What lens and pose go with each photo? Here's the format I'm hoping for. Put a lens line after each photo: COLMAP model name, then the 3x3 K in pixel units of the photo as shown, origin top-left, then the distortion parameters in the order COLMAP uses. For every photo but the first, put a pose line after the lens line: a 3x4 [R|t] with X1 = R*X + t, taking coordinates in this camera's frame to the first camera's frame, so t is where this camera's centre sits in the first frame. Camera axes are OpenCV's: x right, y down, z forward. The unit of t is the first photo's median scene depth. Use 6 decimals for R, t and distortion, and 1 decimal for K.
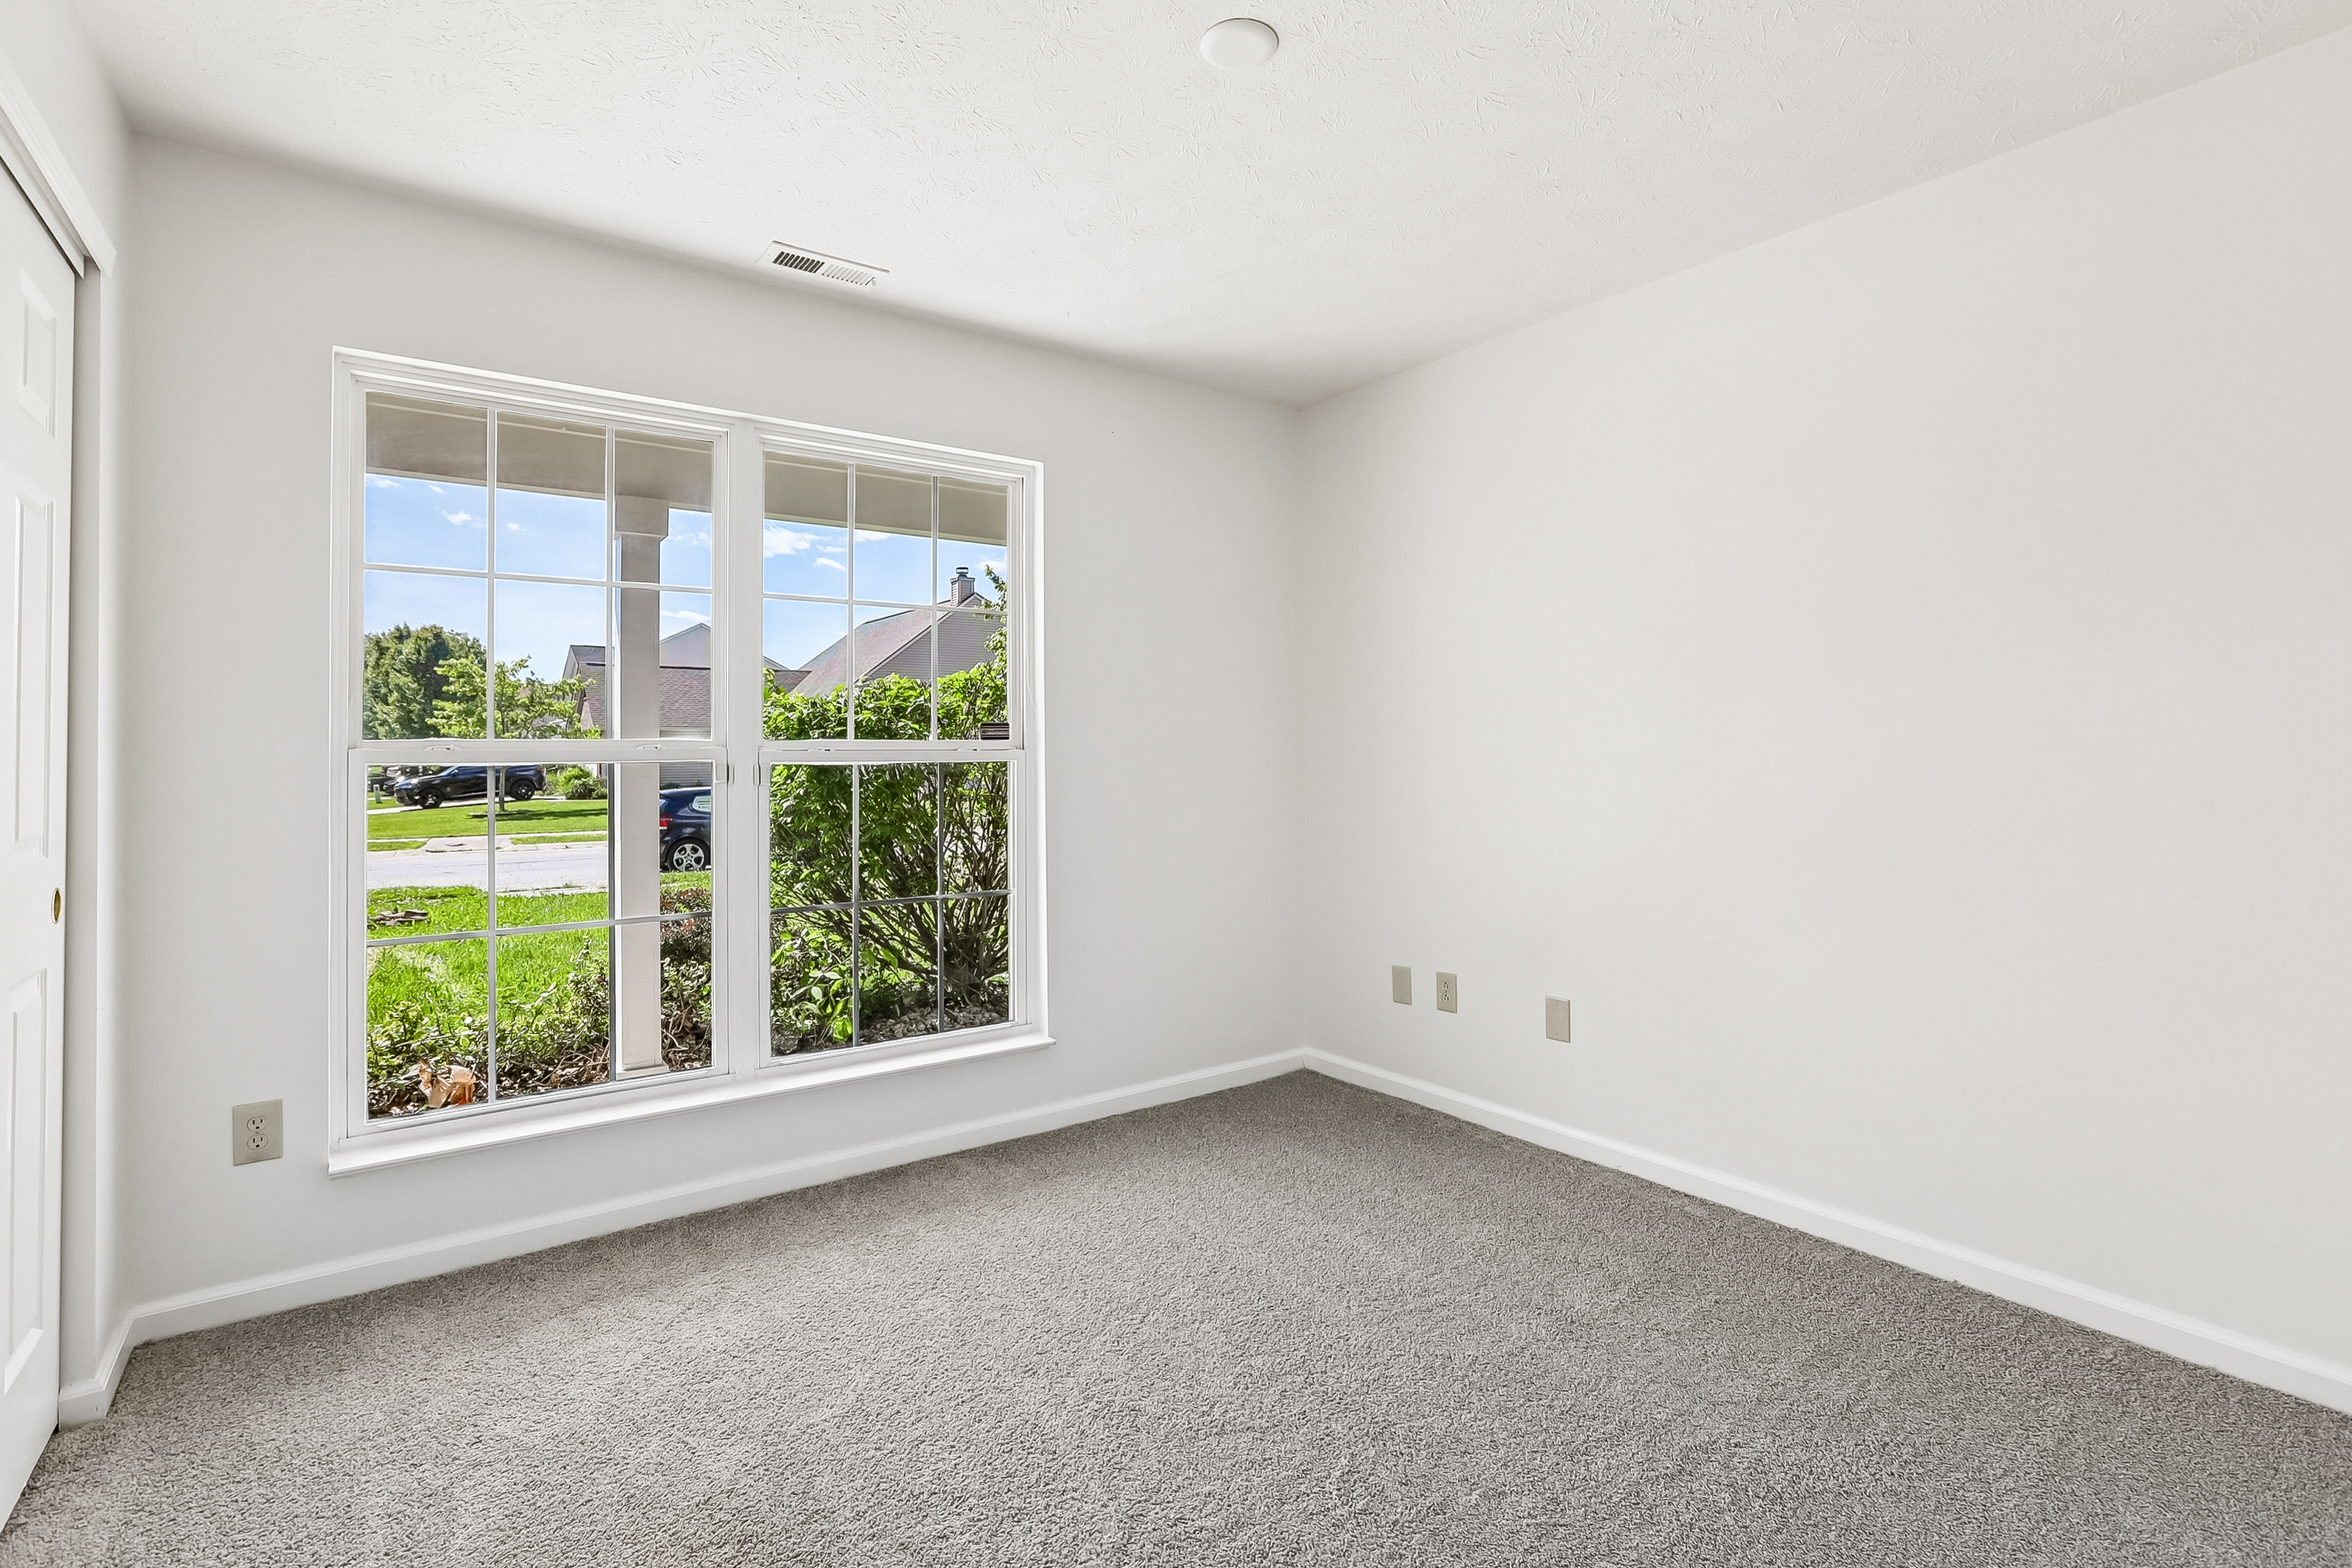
lens RADIAL K [[1090.3, 0, 1150.9], [0, 1090.3, 743.4], [0, 0, 1]] dist [-0.031228, 0.018478]
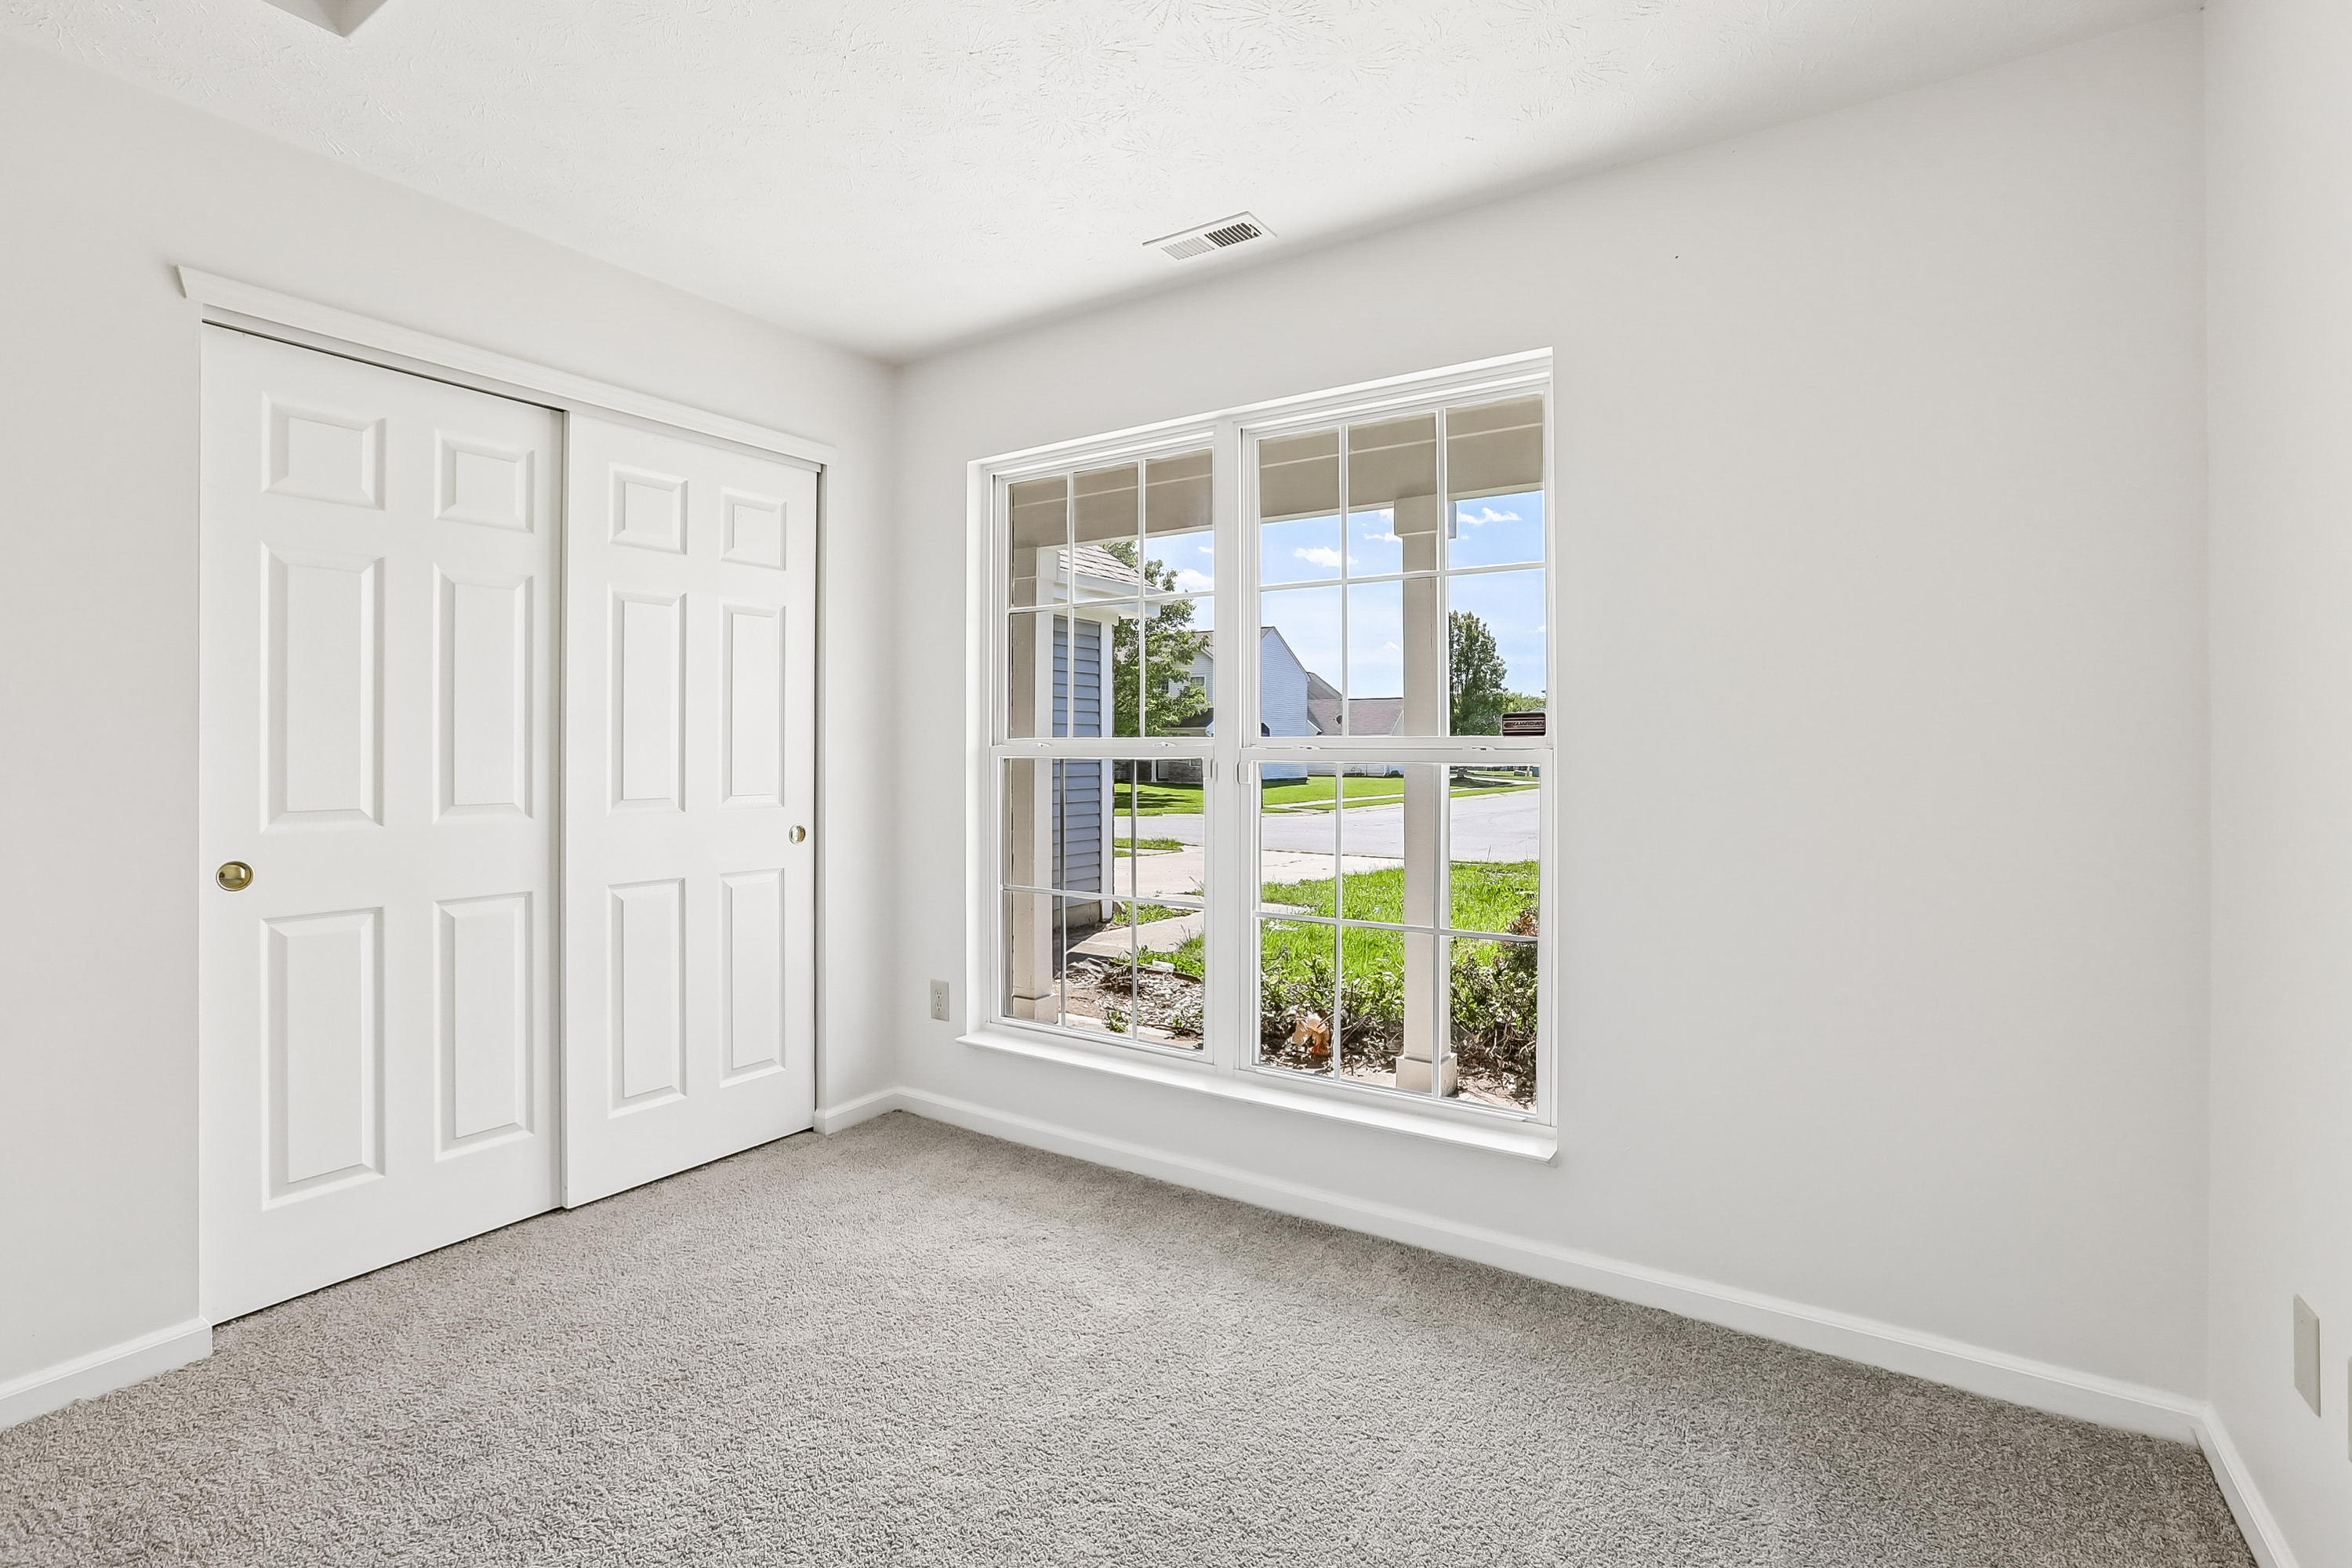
lens RADIAL K [[1090.3, 0, 1150.9], [0, 1090.3, 743.4], [0, 0, 1]] dist [-0.031228, 0.018478]
pose [[0.353591, 0.002169, -0.935397, 0.548604], [0.006728, 0.999966, 0.004862, -0.003503], [0.935376, -0.008012, 0.353565, 0.581884]]
